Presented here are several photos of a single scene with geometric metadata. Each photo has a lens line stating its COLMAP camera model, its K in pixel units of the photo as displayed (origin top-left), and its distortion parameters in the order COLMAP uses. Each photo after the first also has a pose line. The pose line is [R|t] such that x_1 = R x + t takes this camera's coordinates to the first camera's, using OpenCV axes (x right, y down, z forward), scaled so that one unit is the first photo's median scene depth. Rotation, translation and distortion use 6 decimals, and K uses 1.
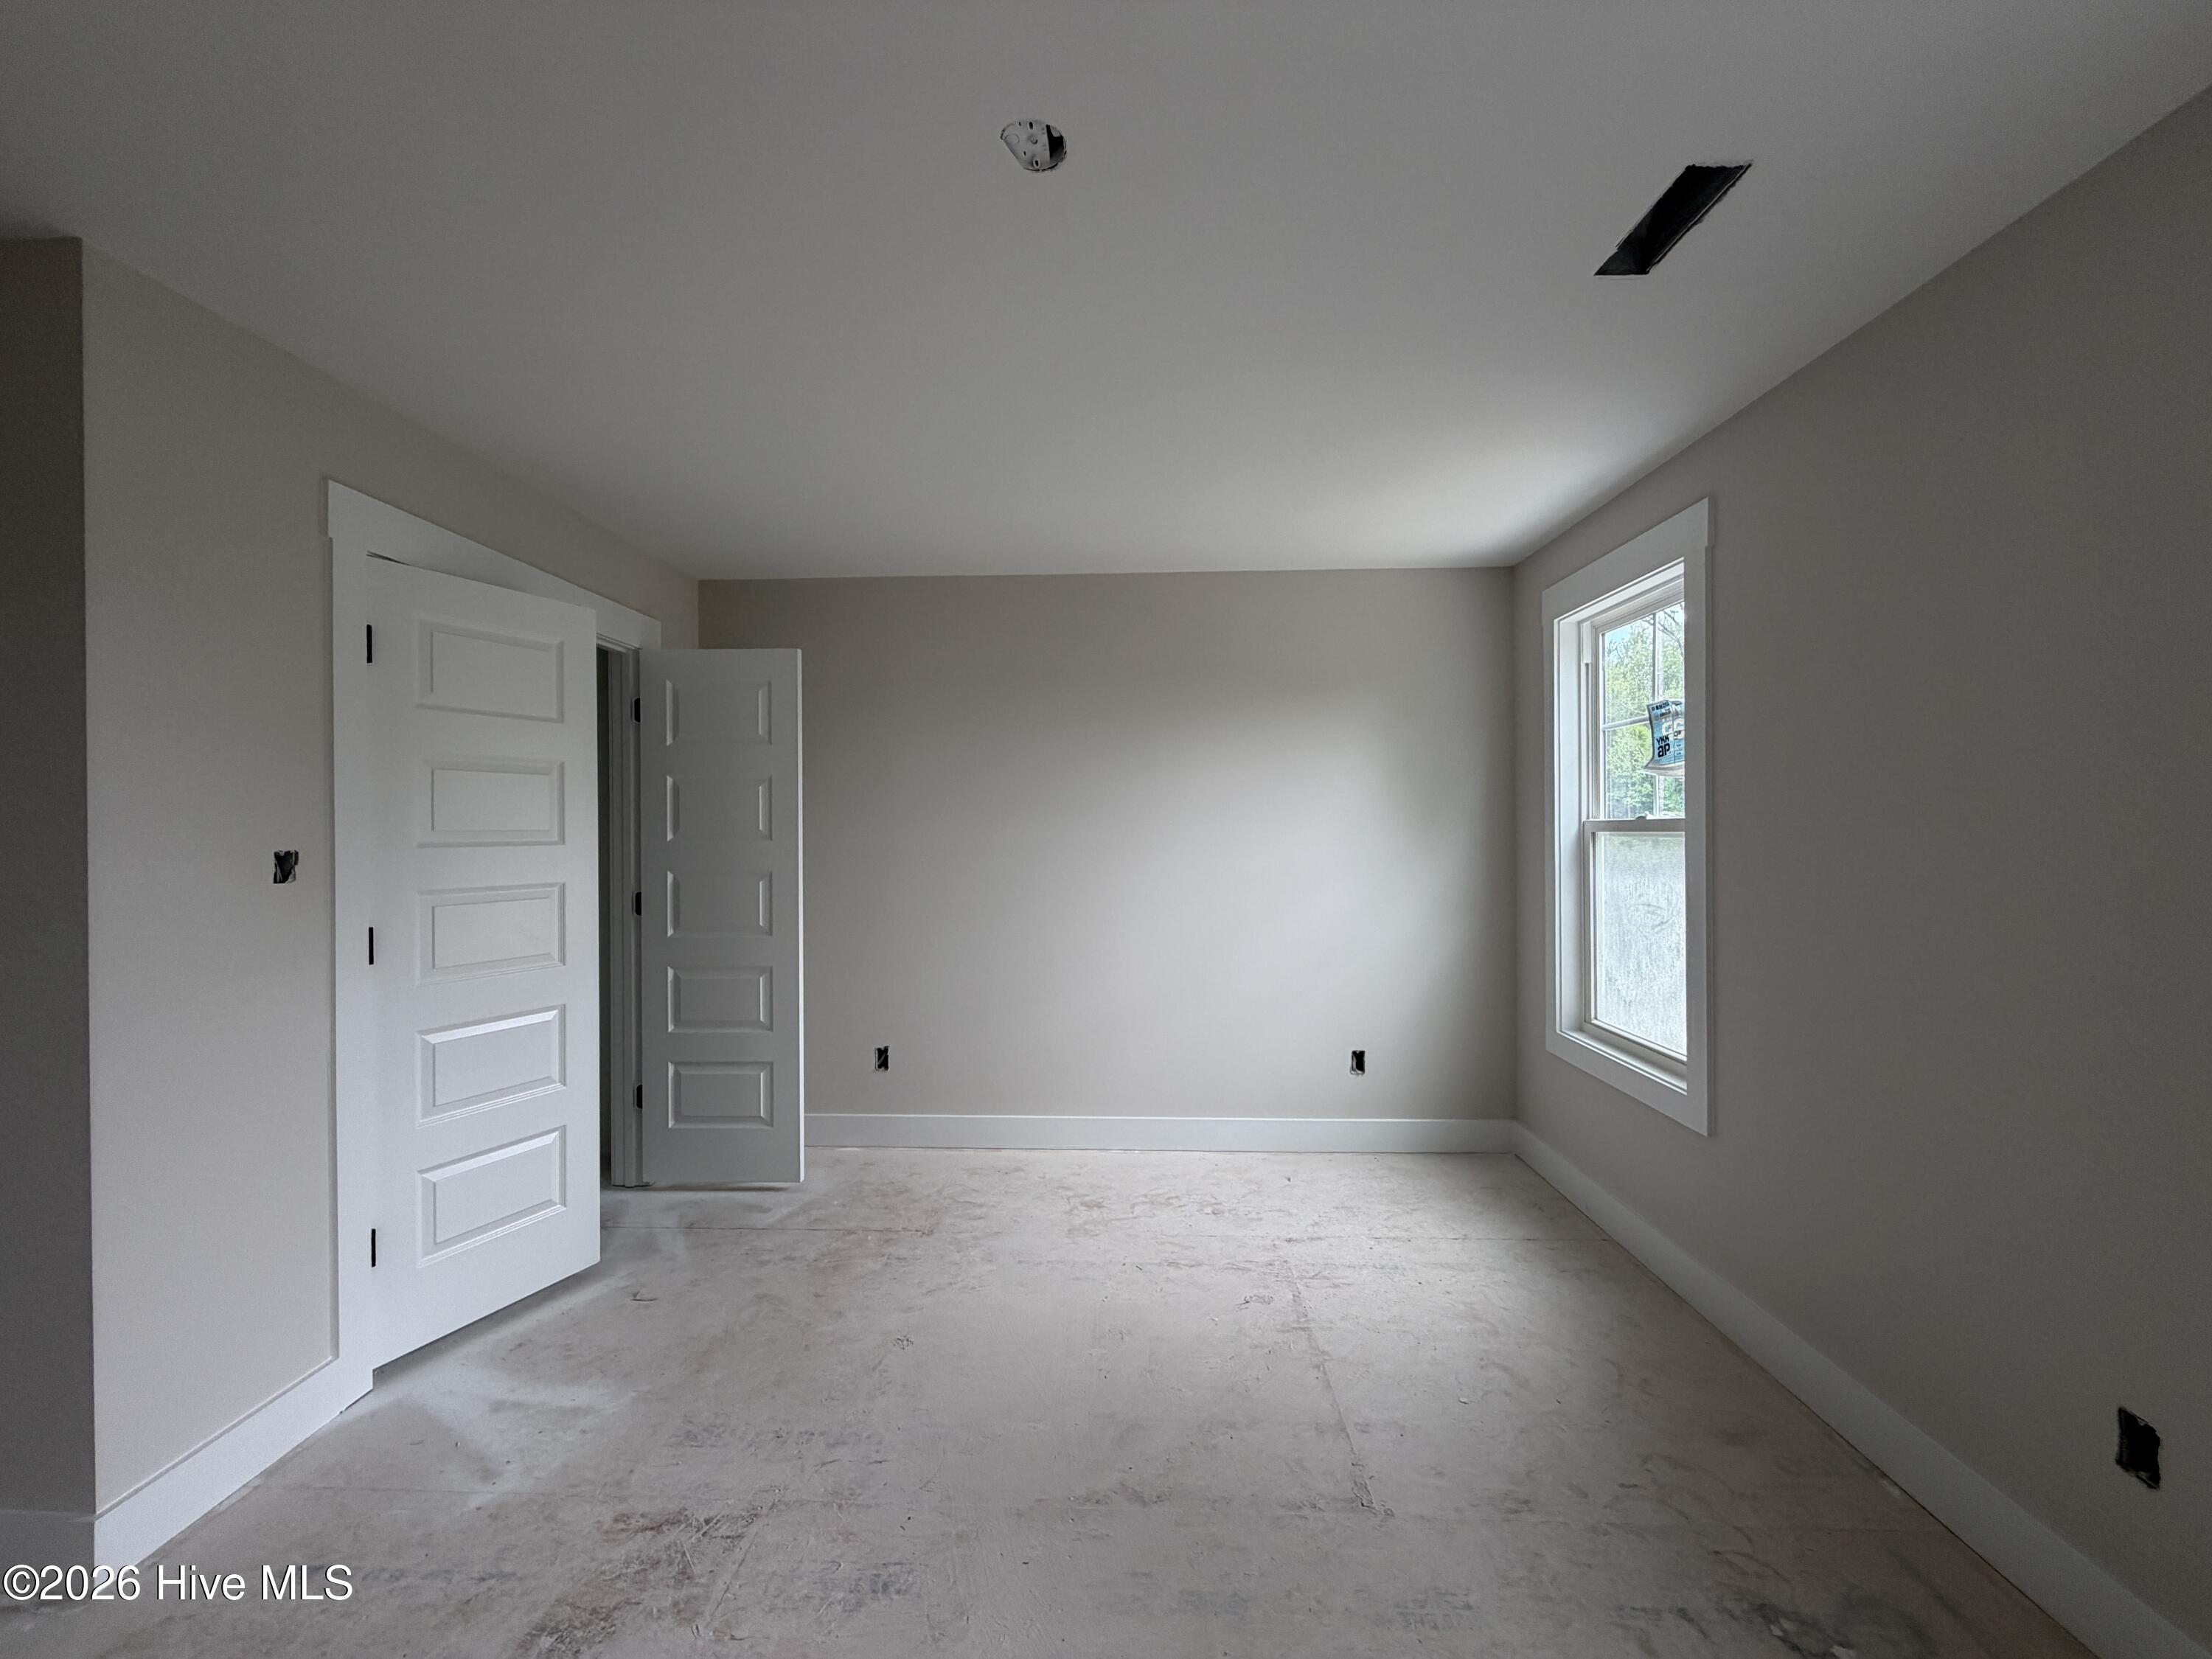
lens RADIAL K [[884.3, 0, 1106.0], [0, 884.3, 829.5], [0, 0, 1]] dist [0.001446, 0.000033]
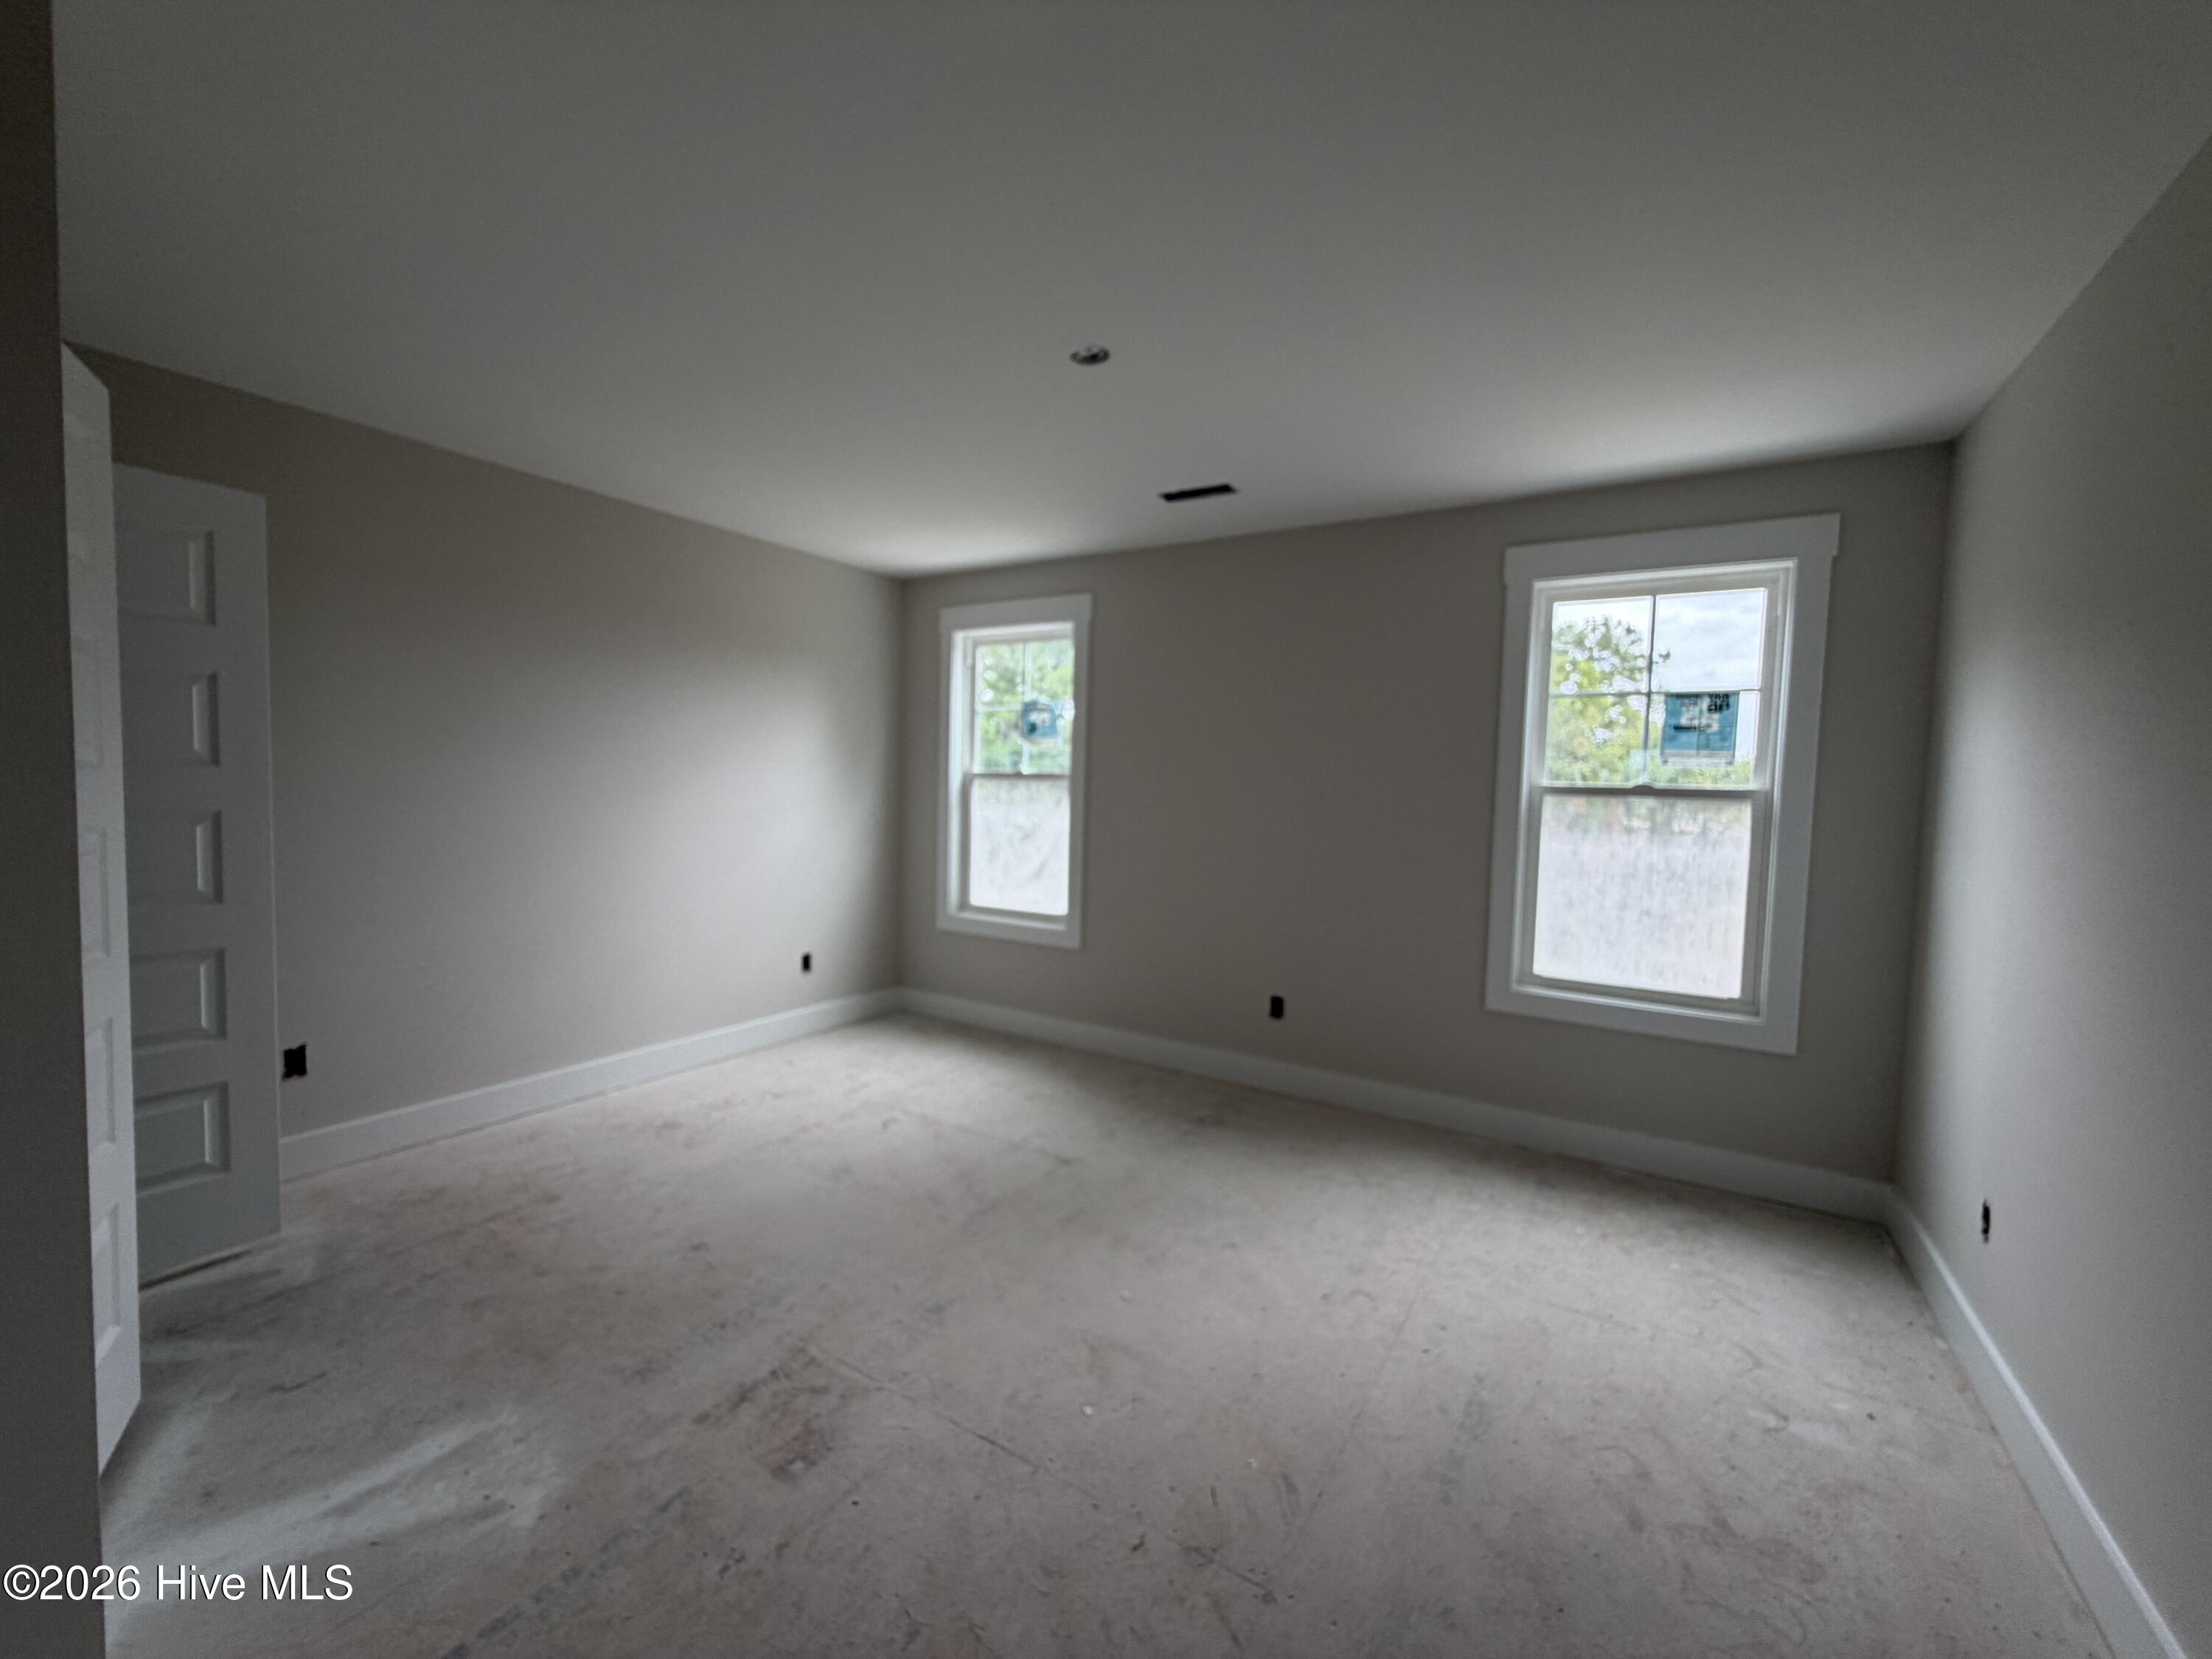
lens RADIAL K [[884.3, 0, 1106.0], [0, 884.3, 829.5], [0, 0, 1]] dist [0.001446, 0.000033]
pose [[0.494133, -0.029368, 0.868890, -0.683609], [-0.028444, 0.998348, 0.049920, 0.007446], [-0.868921, -0.049382, 0.492481, 0.057162]]
